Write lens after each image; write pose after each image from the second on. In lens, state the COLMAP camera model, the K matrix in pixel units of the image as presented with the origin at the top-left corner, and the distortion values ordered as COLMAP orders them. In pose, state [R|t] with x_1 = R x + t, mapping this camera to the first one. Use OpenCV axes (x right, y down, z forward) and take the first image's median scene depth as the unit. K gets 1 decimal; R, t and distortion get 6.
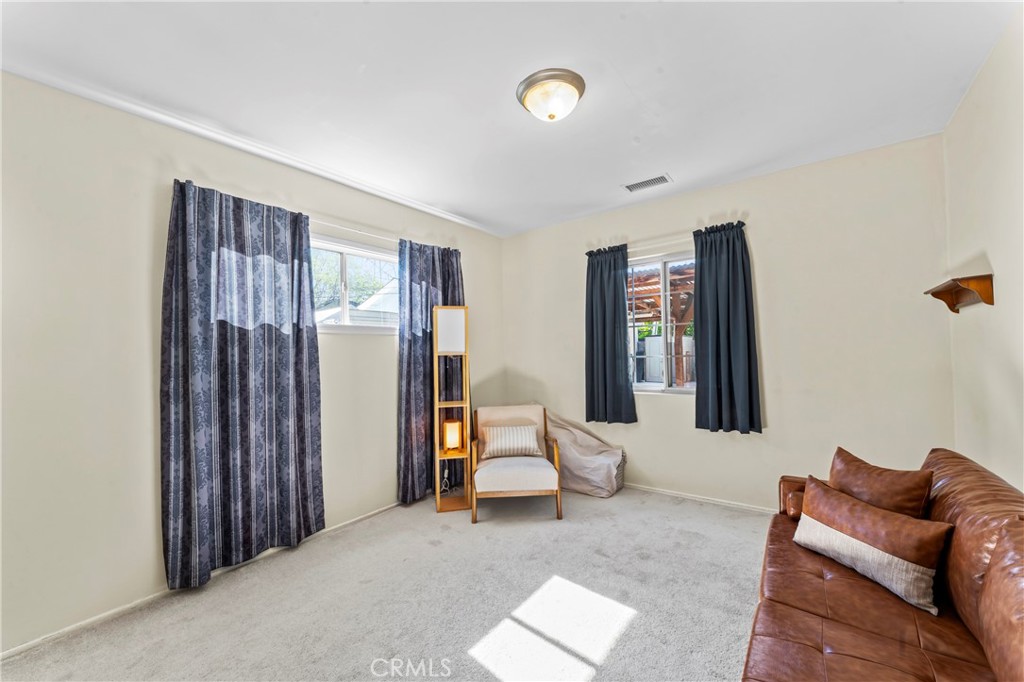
lens RADIAL K [[404.0, 0, 509.5], [0, 404.0, 345.7], [0, 0, 1]] dist [0.000034, -0.000100]
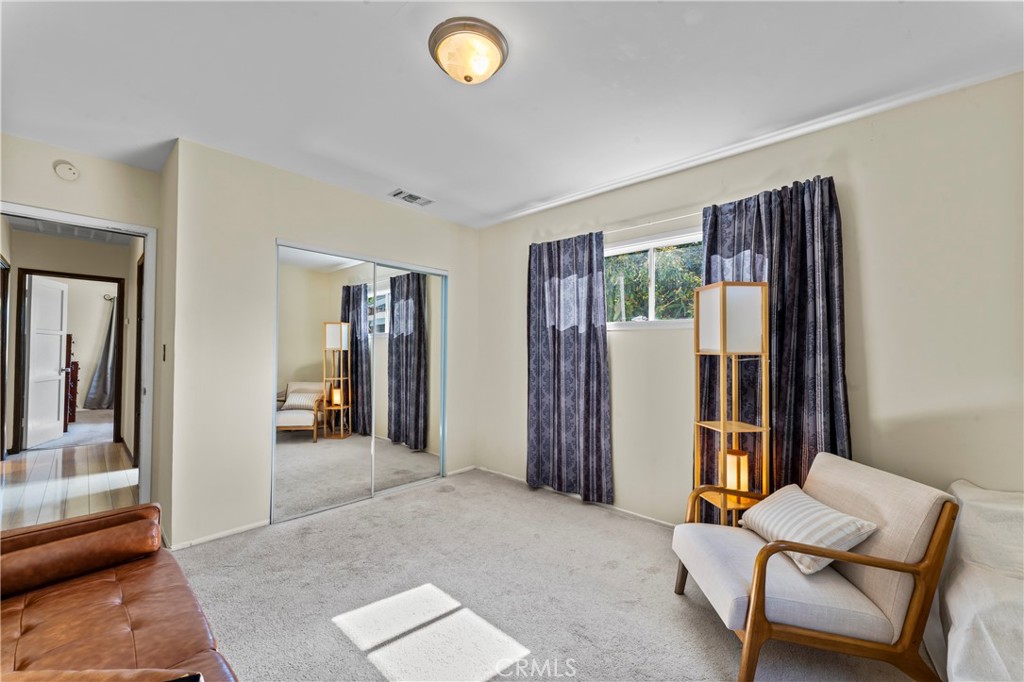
lens RADIAL K [[399.7, 0, 513.9], [0, 399.7, 344.7], [0, 0, 1]] dist [0.000490, 0.000028]
pose [[-0.090856, -0.000910, -0.995864, 0.697934], [0.004645, 0.999988, -0.001338, 0.009863], [0.995853, -0.004747, -0.090850, 0.865612]]
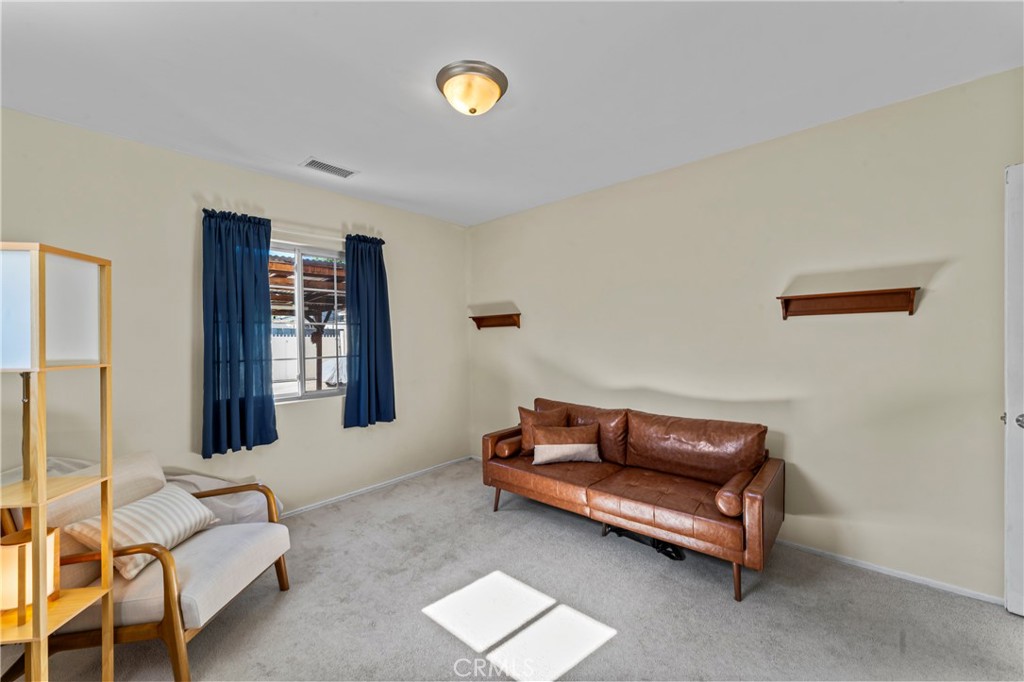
lens RADIAL K [[402.2, 0, 508.3], [0, 402.2, 337.4], [0, 0, 1]] dist [-0.000345, -0.000044]
pose [[0.089029, 0.029071, 0.995605, -0.624368], [-0.006427, 0.999570, -0.028612, 0.004567], [-0.996008, -0.003851, 0.089178, 0.615908]]
